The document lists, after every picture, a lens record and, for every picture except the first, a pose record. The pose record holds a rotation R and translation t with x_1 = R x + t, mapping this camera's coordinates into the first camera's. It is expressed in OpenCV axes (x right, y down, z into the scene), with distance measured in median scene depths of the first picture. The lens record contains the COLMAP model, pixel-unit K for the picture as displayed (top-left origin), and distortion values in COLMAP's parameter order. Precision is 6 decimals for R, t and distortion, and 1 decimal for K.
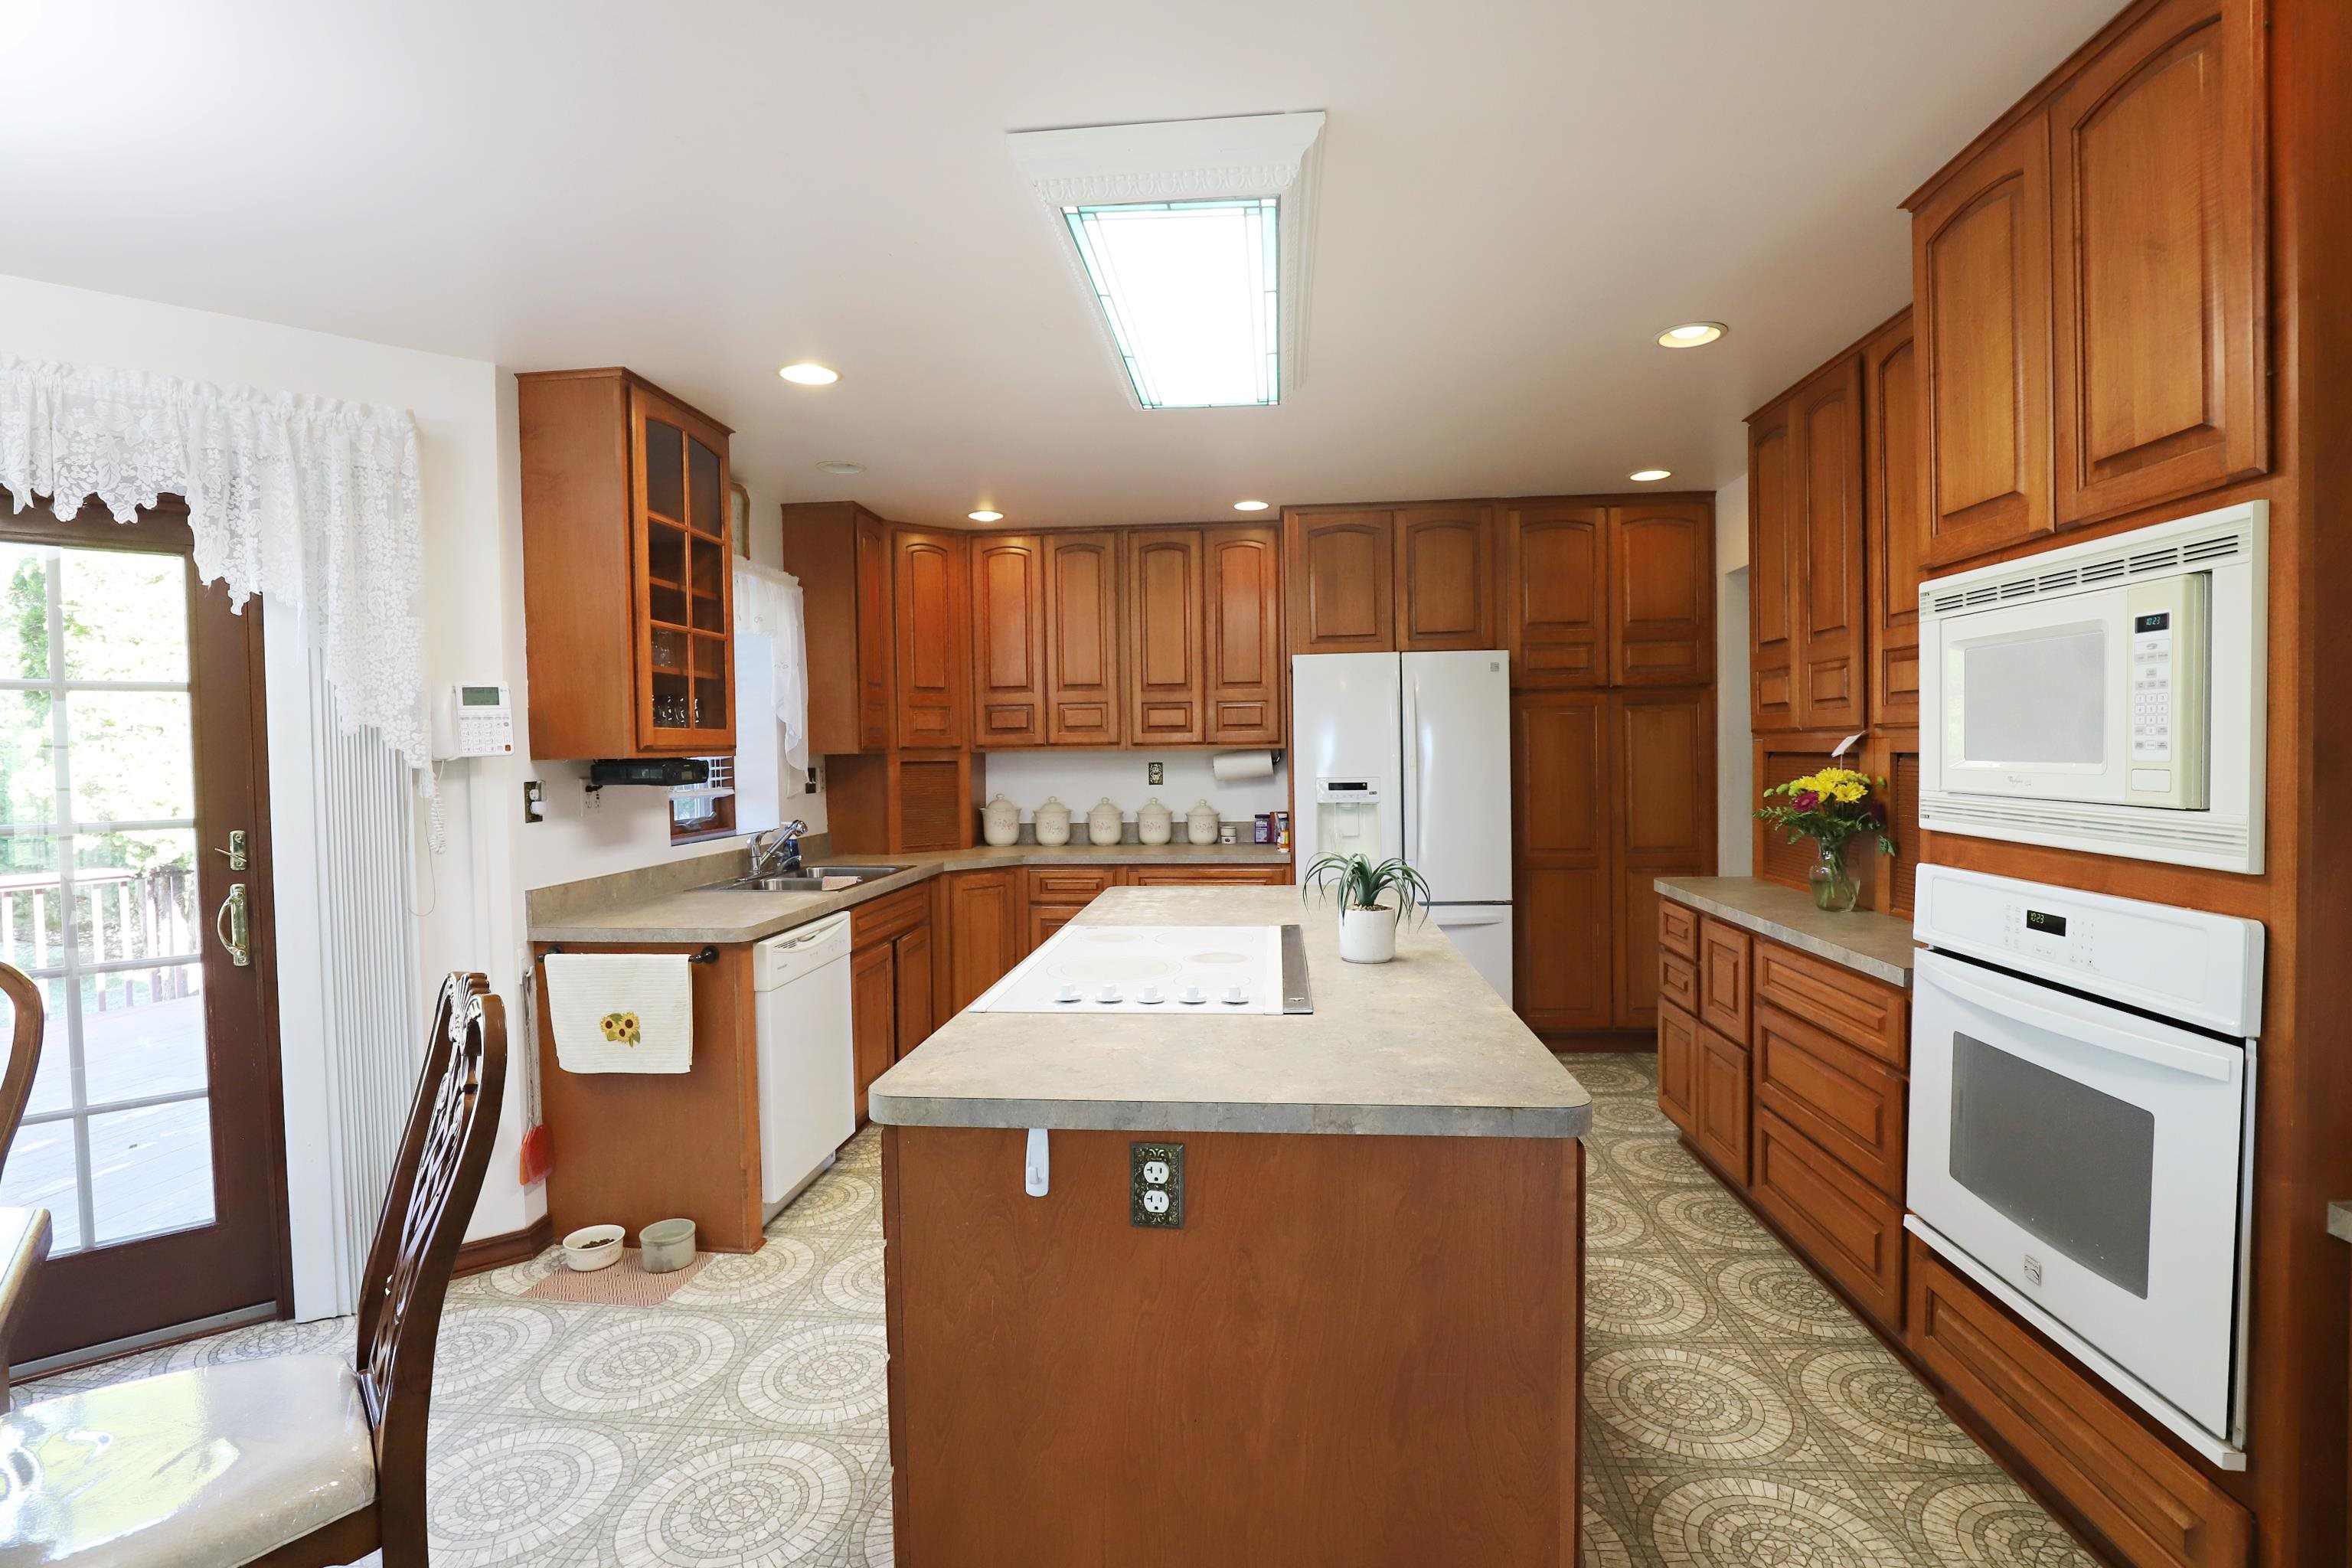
lens RADIAL K [[1088.8, 0, 1172.7], [0, 1088.8, 789.2], [0, 0, 1]] dist [-0.030592, 0.000303]
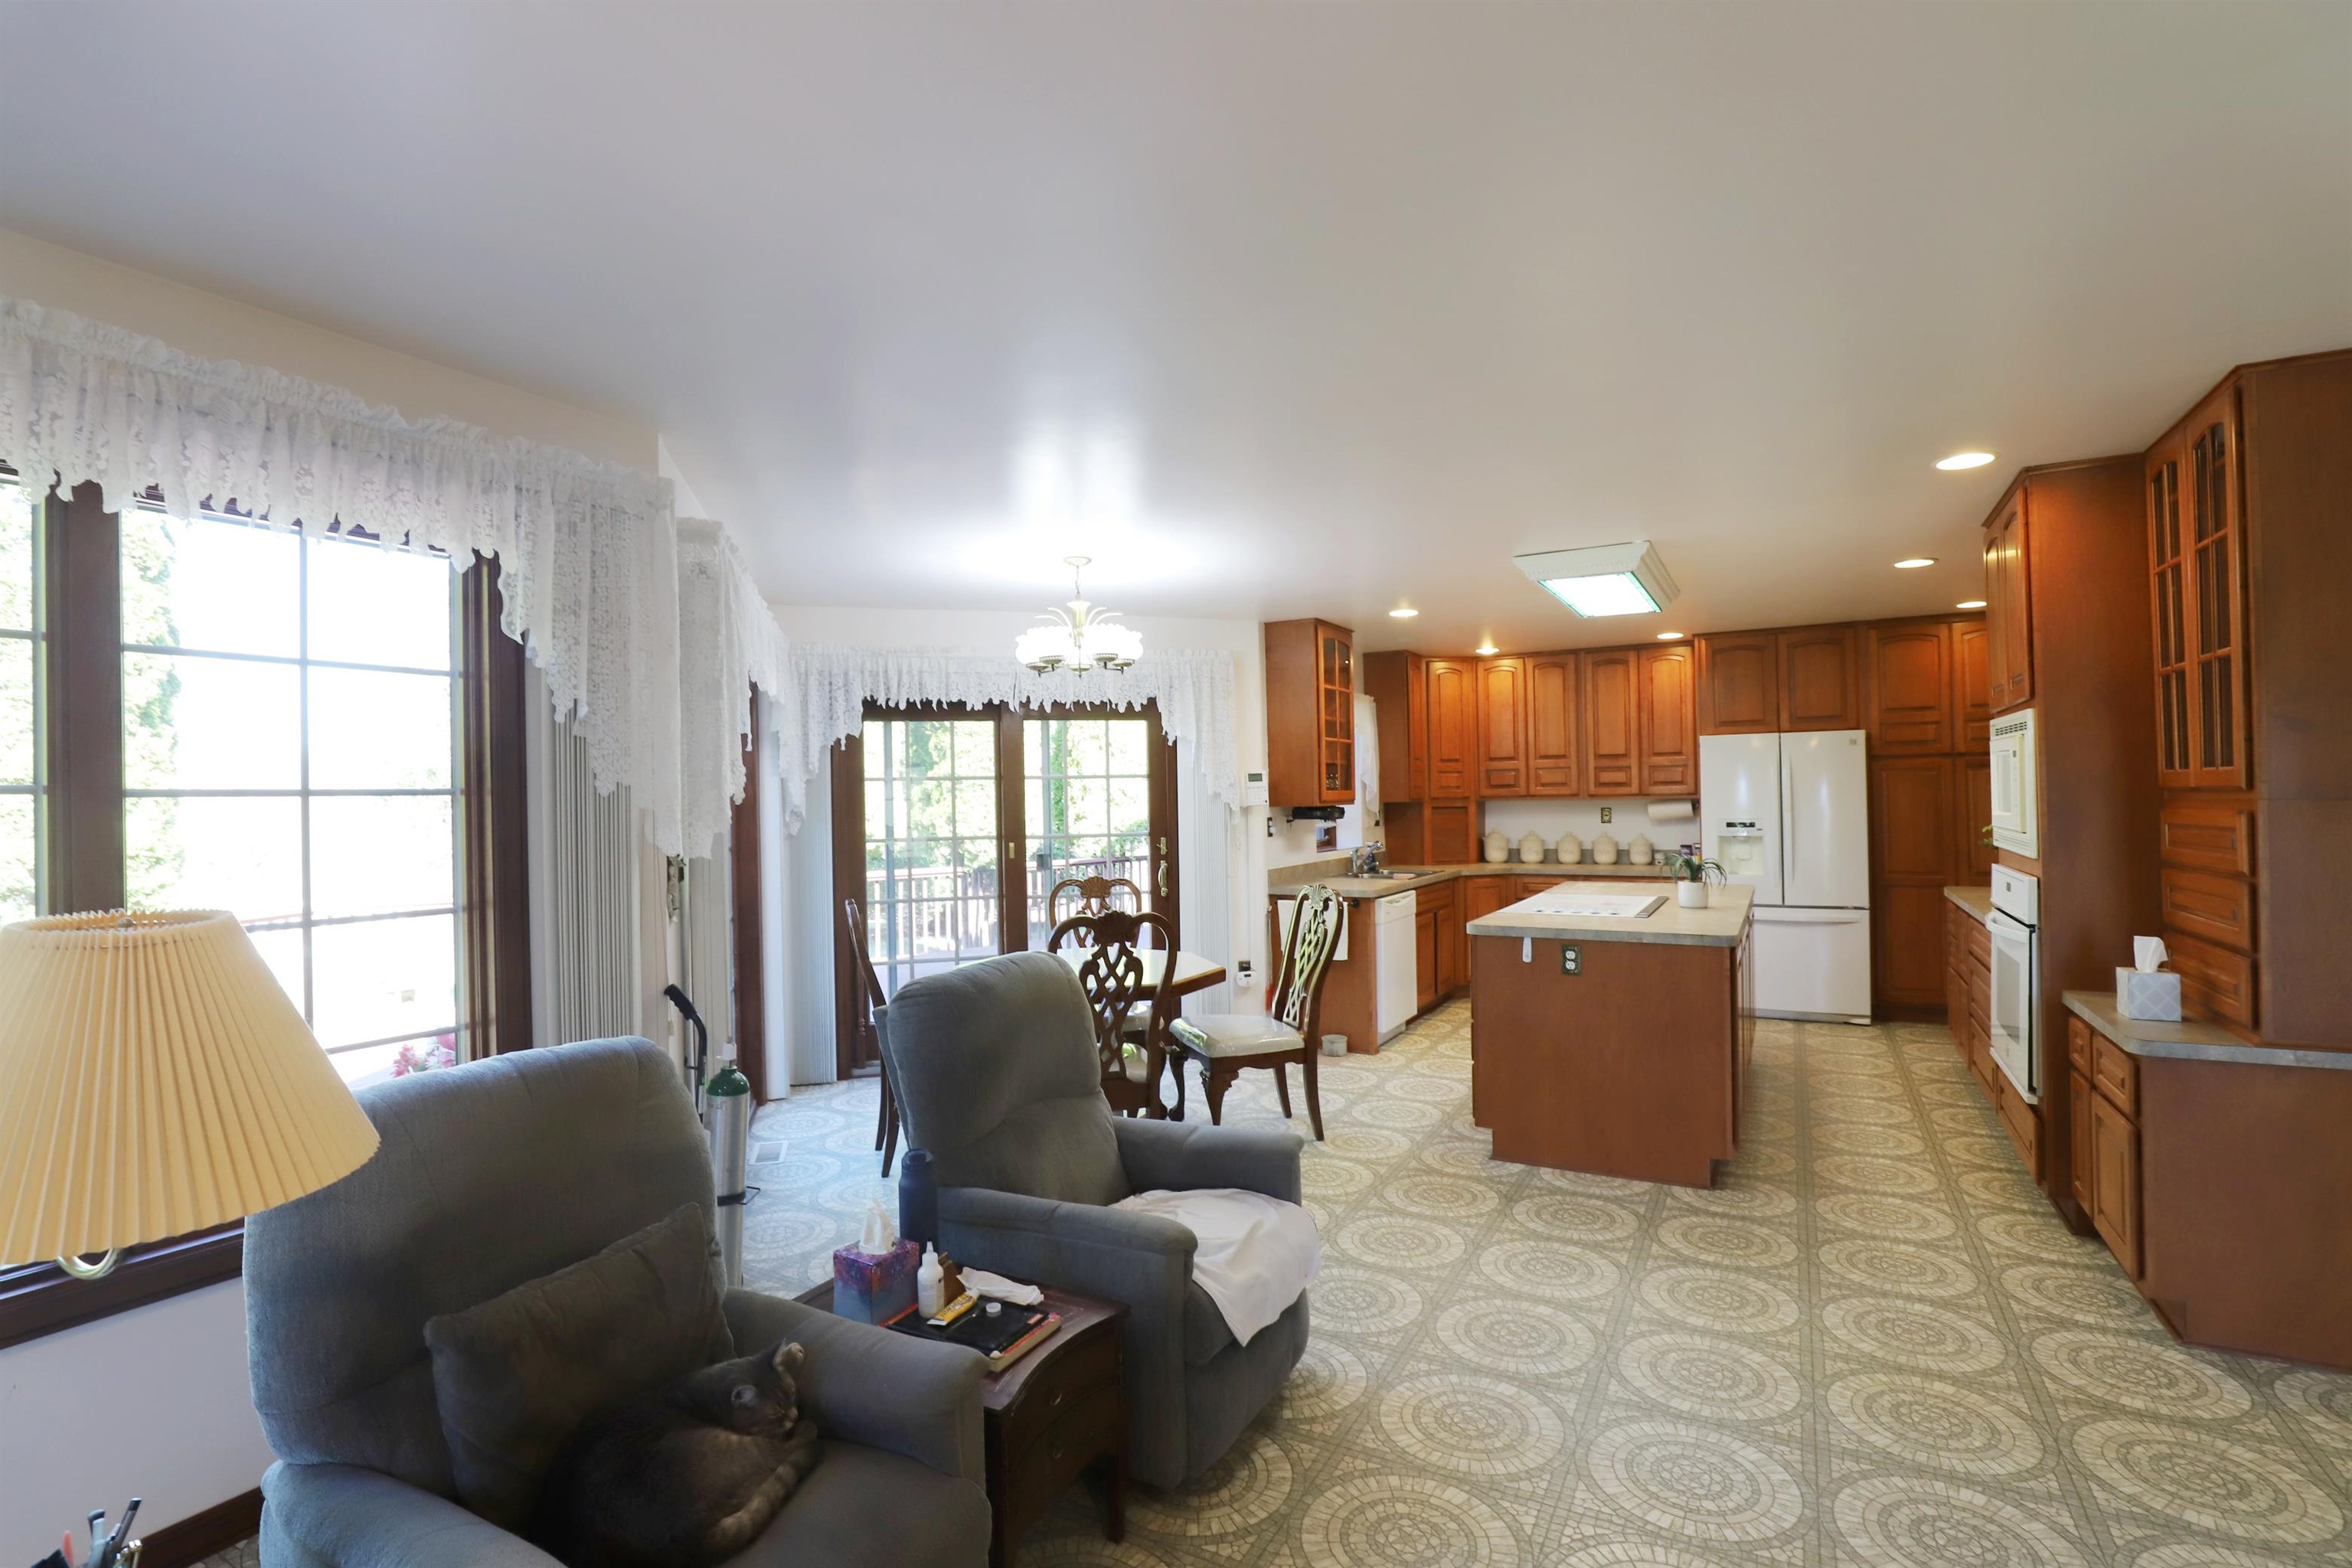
lens RADIAL K [[1088.8, 0, 1172.7], [0, 1088.8, 789.2], [0, 0, 1]] dist [-0.030592, 0.000303]
pose [[0.909797, -0.003811, -0.415036, 0.068715], [-0.011624, 0.999332, -0.034656, 0.008804], [0.414891, 0.036354, 0.909145, -0.645685]]
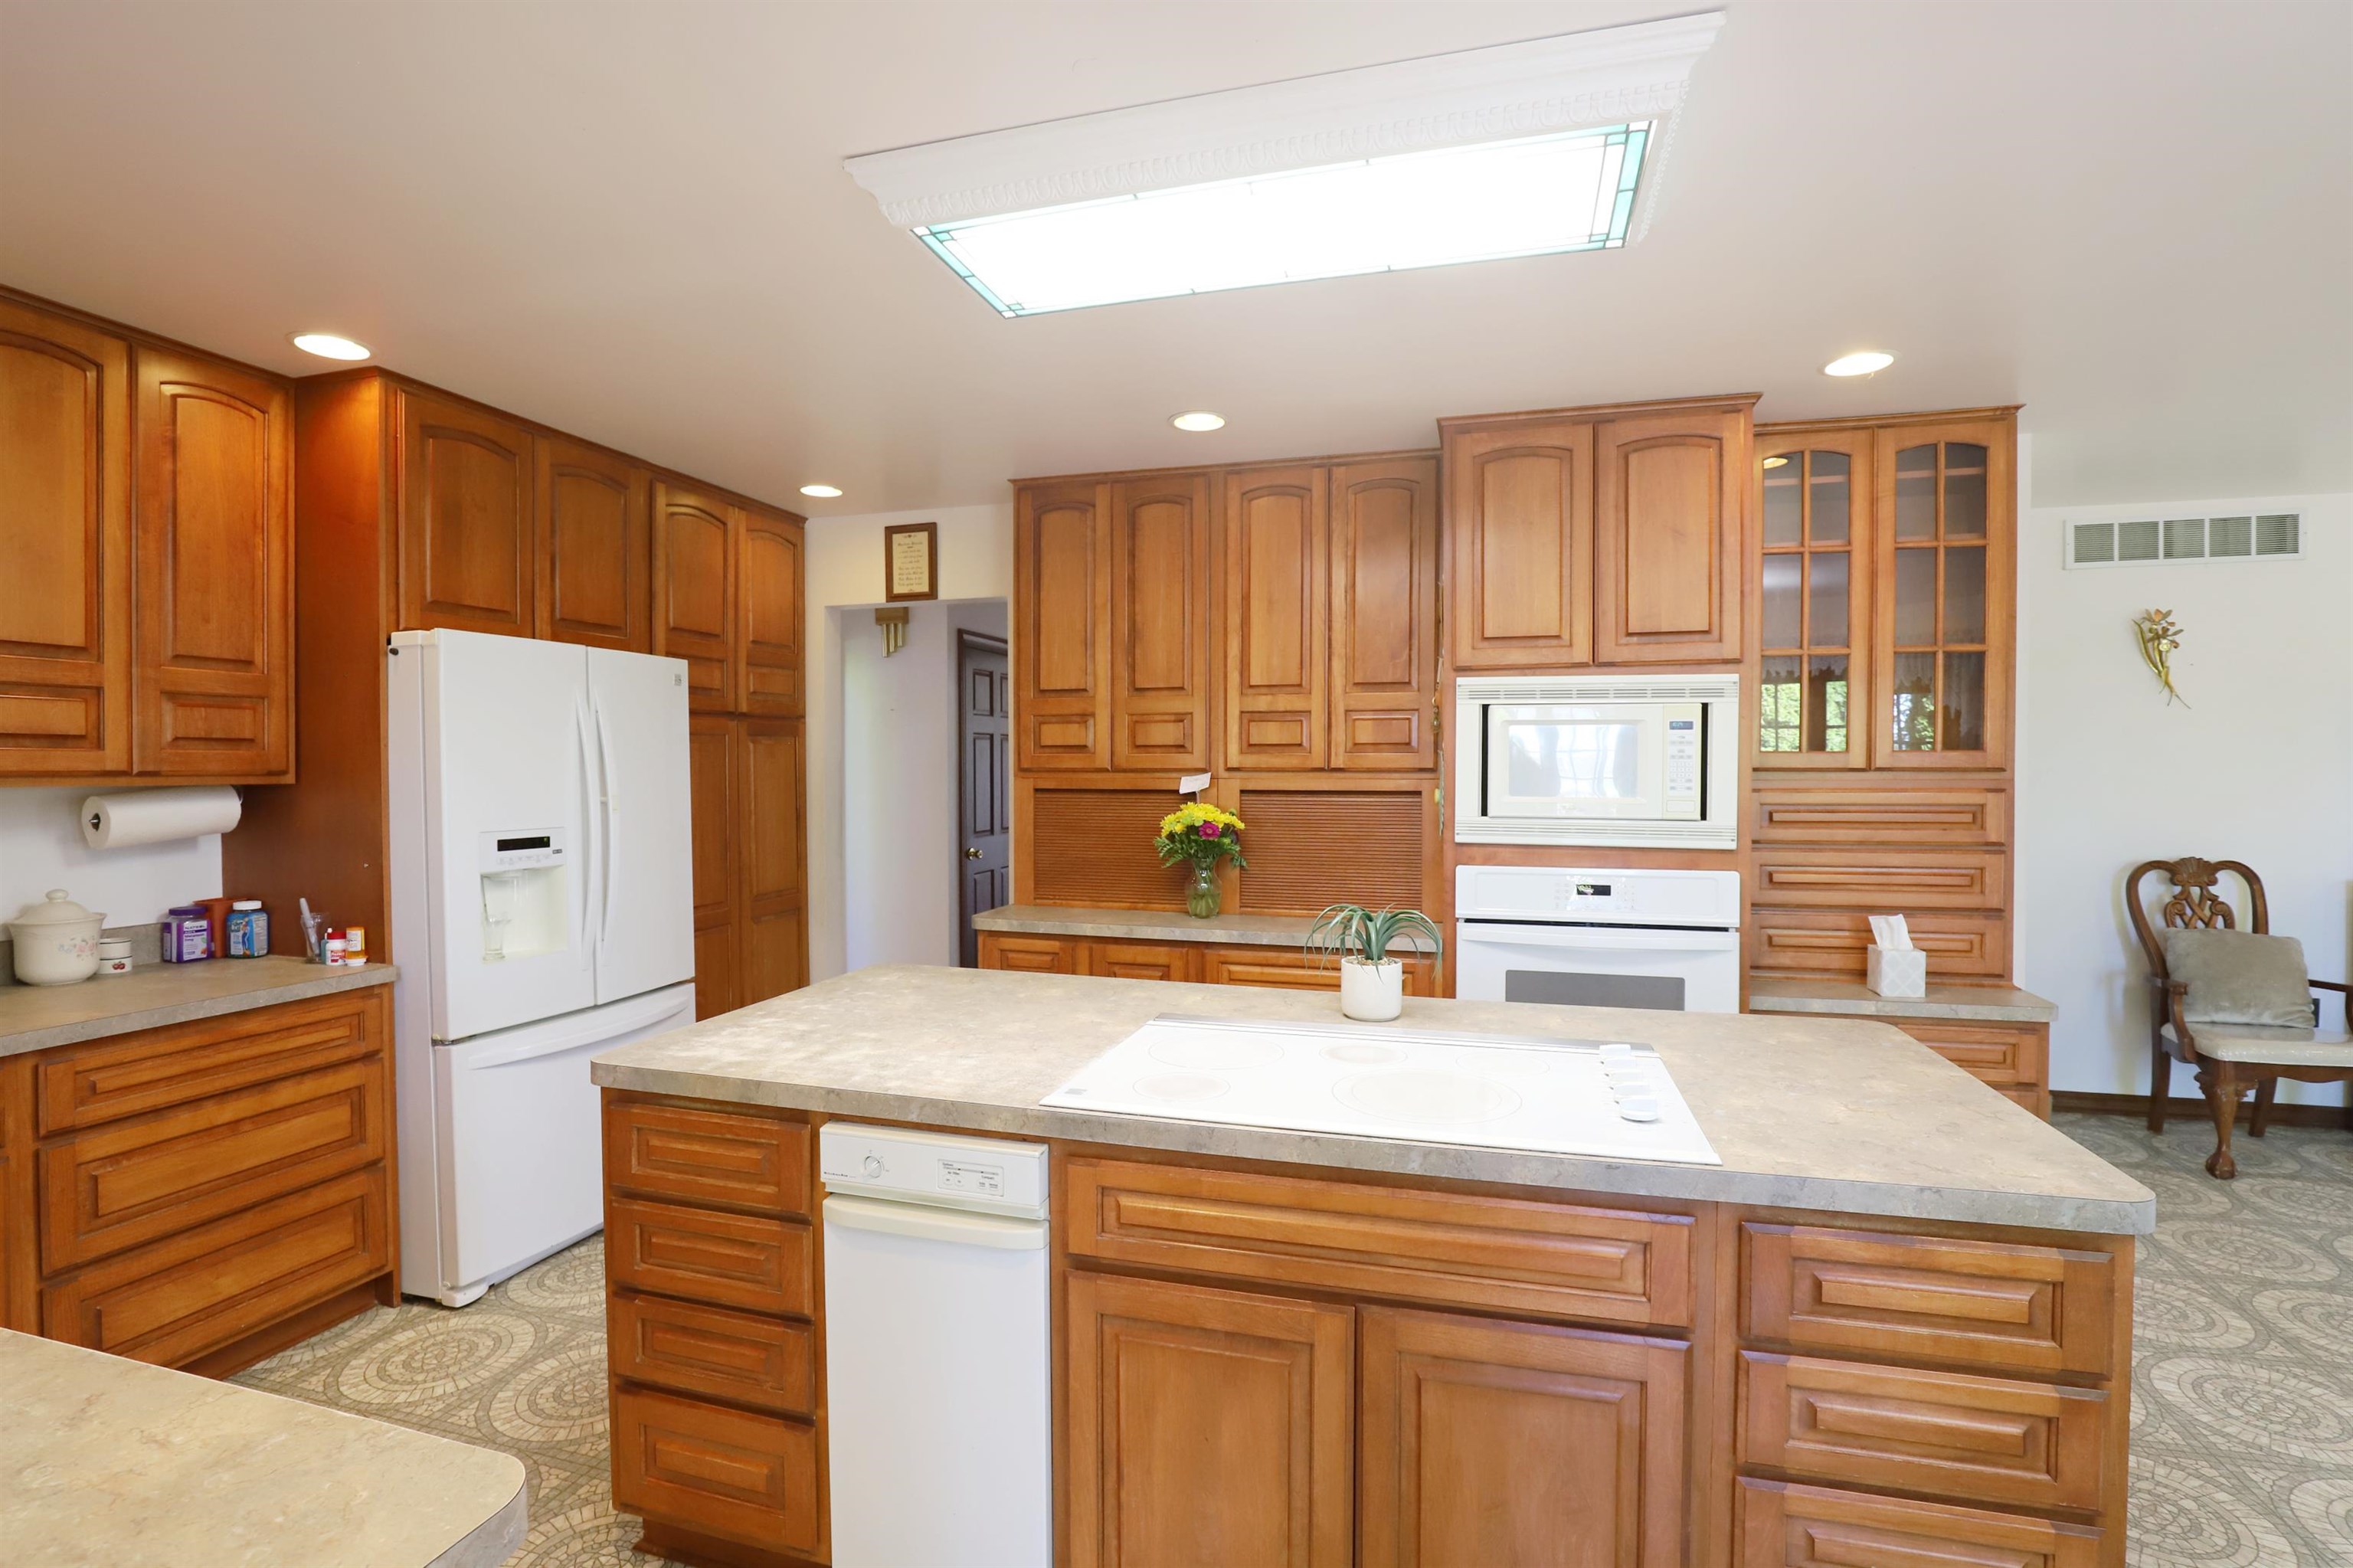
lens RADIAL K [[1089.3, 0, 1173.2], [0, 1089.3, 789.2], [0, 0, 1]] dist [-0.030592, 0.000303]
pose [[0.187613, -0.004509, 0.982233, -0.393133], [0.031876, 0.999491, -0.001500, -0.021575], [-0.981726, 0.031591, 0.187661, 0.503654]]
